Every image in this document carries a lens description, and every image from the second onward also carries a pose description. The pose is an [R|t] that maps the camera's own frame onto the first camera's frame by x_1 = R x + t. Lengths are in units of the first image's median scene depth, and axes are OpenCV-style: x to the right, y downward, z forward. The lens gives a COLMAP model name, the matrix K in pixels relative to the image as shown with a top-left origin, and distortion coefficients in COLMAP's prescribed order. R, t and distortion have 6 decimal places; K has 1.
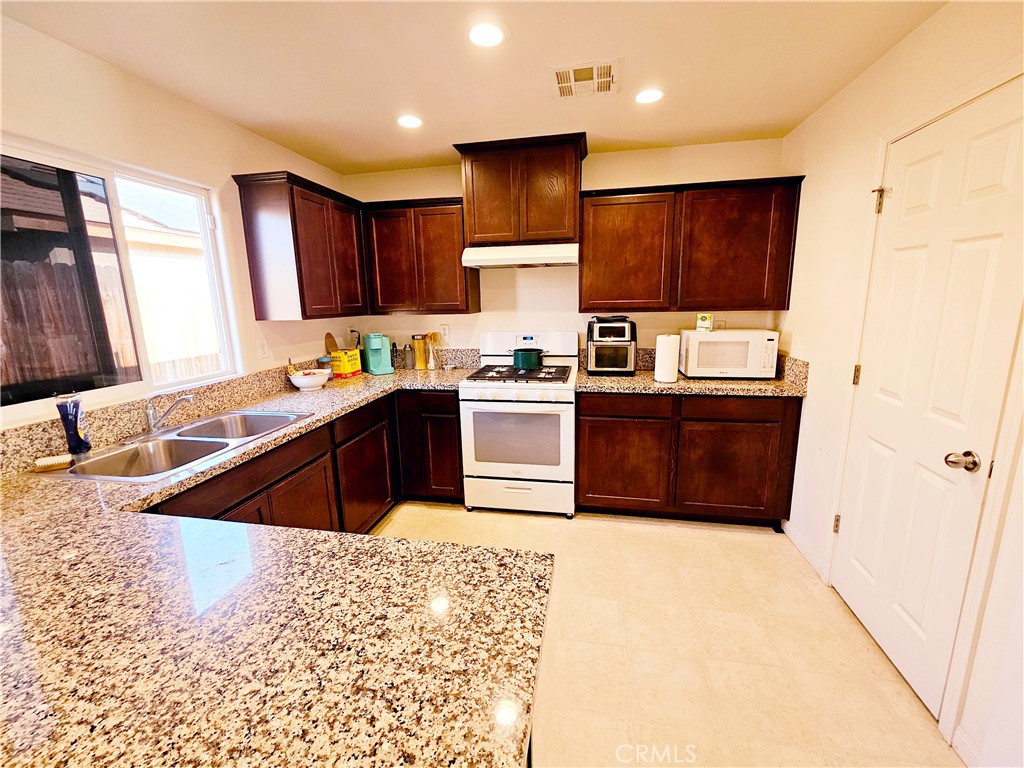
lens RADIAL K [[425.3, 0, 511.2], [0, 425.3, 378.9], [0, 0, 1]] dist [0.000334, 0.000413]
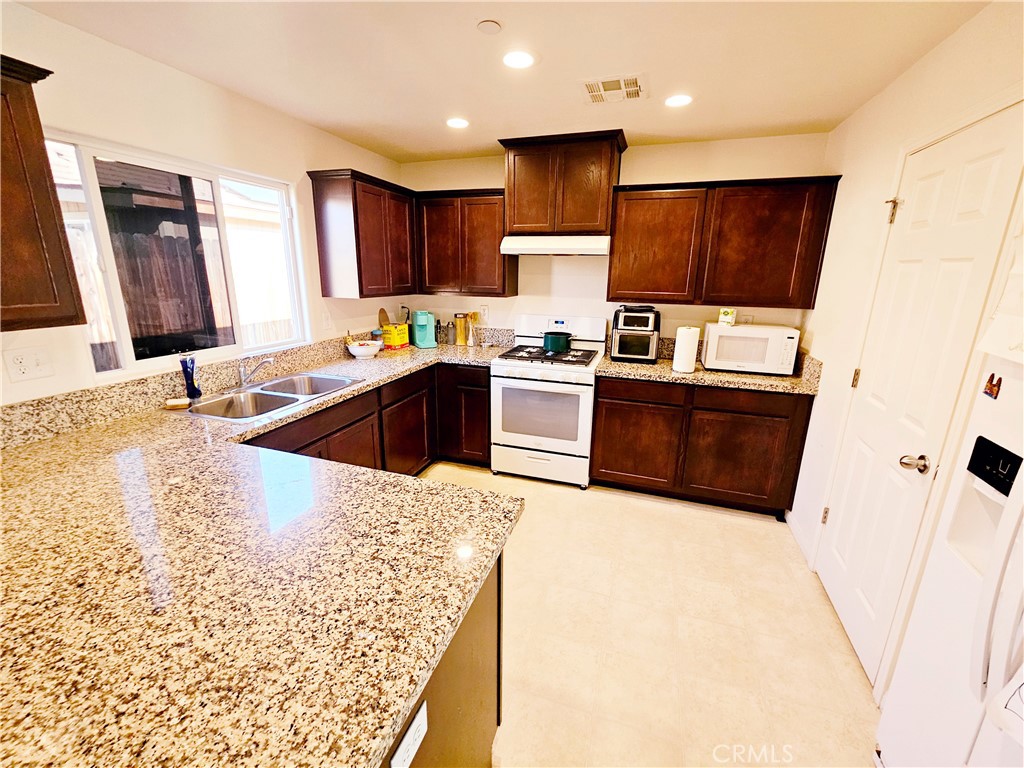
lens RADIAL K [[428.0, 0, 509.1], [0, 428.0, 381.8], [0, 0, 1]] dist [0.000304, 0.000588]
pose [[0.990053, 0.068828, -0.122706, 0.068580], [-0.060646, 0.995757, 0.069214, -0.015891], [0.126950, -0.061084, 0.990027, -0.113505]]
